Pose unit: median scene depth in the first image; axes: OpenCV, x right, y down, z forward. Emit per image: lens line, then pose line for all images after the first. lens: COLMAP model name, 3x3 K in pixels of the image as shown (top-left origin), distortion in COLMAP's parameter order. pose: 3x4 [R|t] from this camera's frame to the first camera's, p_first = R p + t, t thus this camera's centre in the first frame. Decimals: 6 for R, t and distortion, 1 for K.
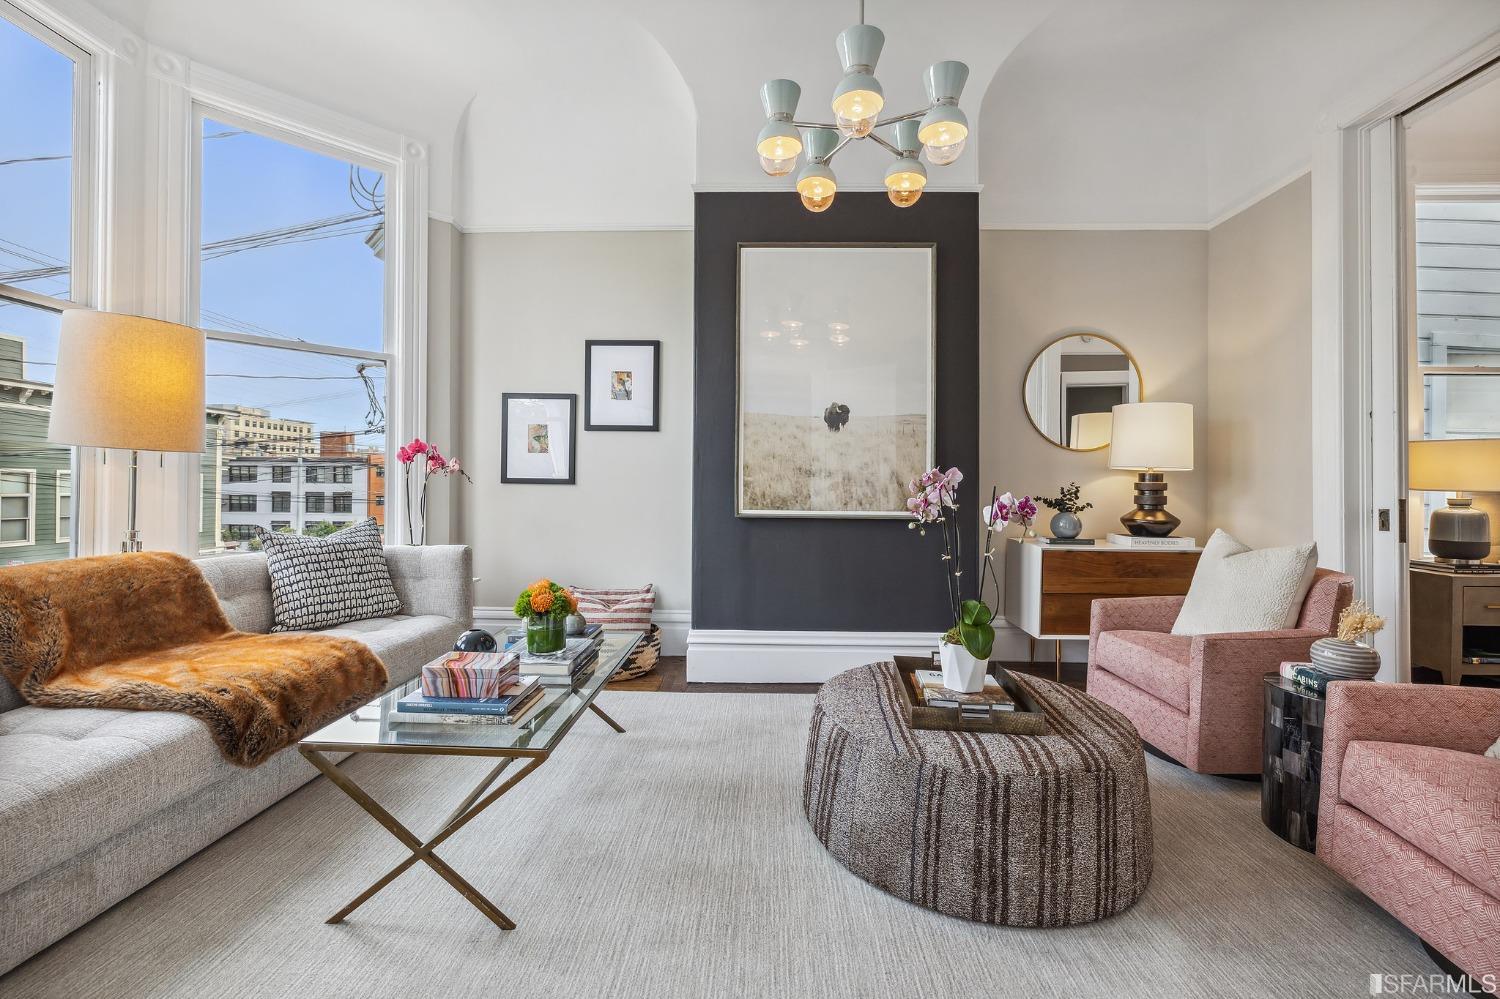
lens RADIAL K [[624.7, 0, 755.3], [0, 624.7, 485.5], [0, 0, 1]] dist [-0.000315, 0.000375]
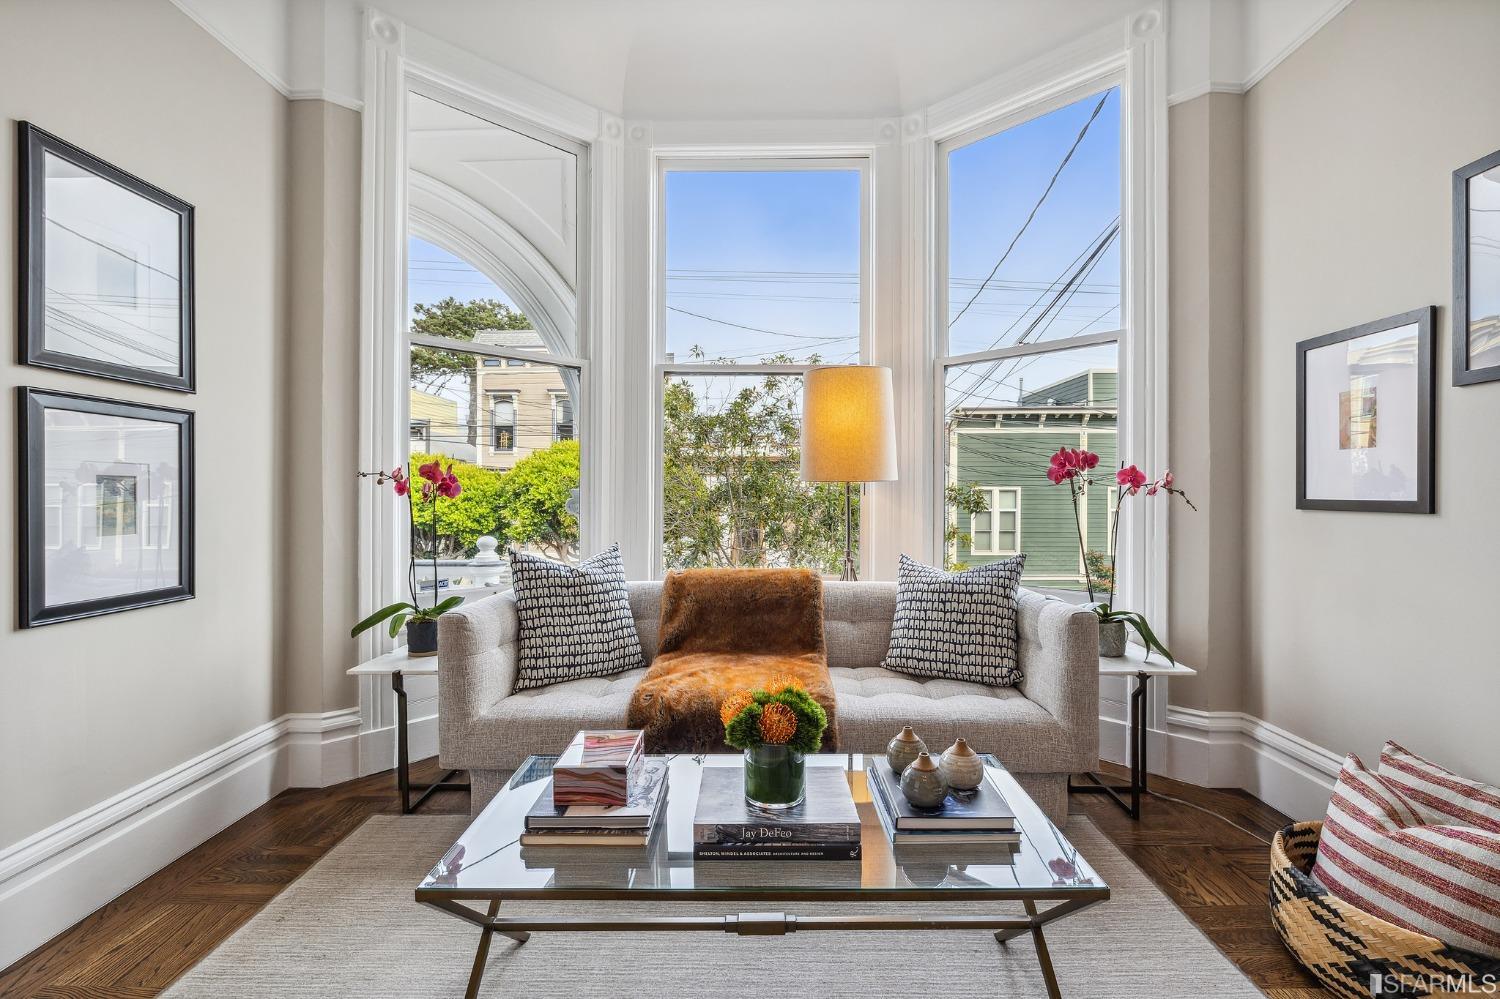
lens RADIAL K [[676.4, 0, 742.1], [0, 676.4, 497.9], [0, 0, 1]] dist [-0.003453, -0.000070]
pose [[0.013797, -0.006041, -0.999887, 0.207437], [0.004591, 0.999972, -0.005978, -0.014379], [0.999894, -0.004508, 0.013824, 0.609853]]
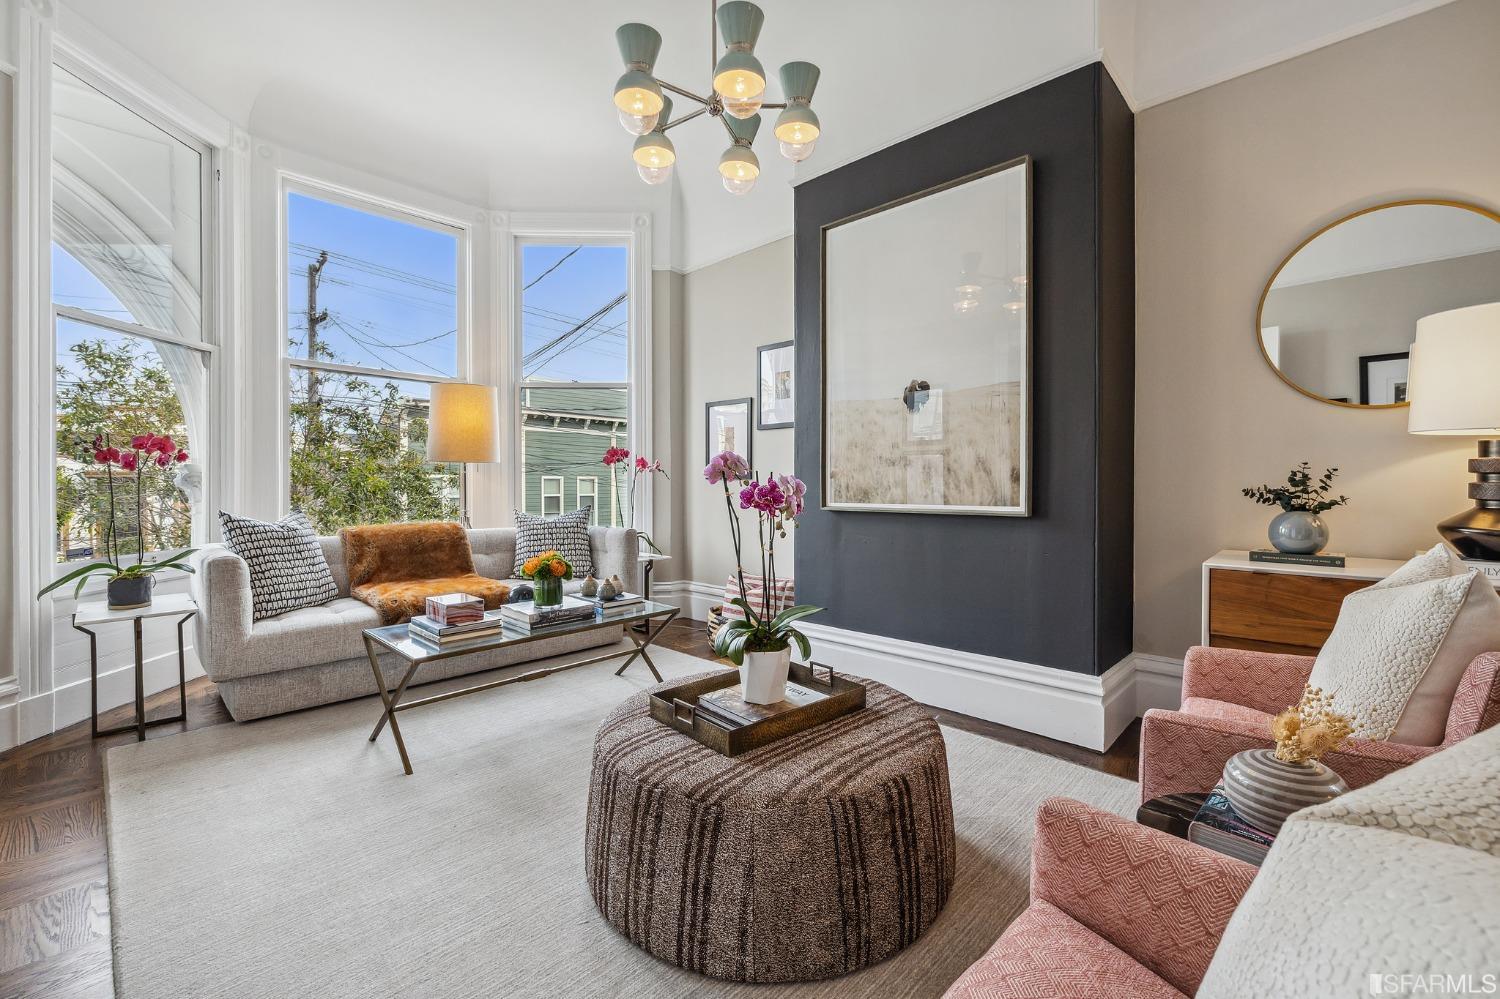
lens RADIAL K [[636.5, 0, 746.5], [0, 636.5, 488.8], [0, 0, 1]] dist [-0.002687, 0.000634]
pose [[0.743785, -0.005767, -0.668394, 0.545746], [0.010975, 0.999933, 0.003585, 0.013212], [0.668329, -0.010002, 0.743799, 0.185205]]
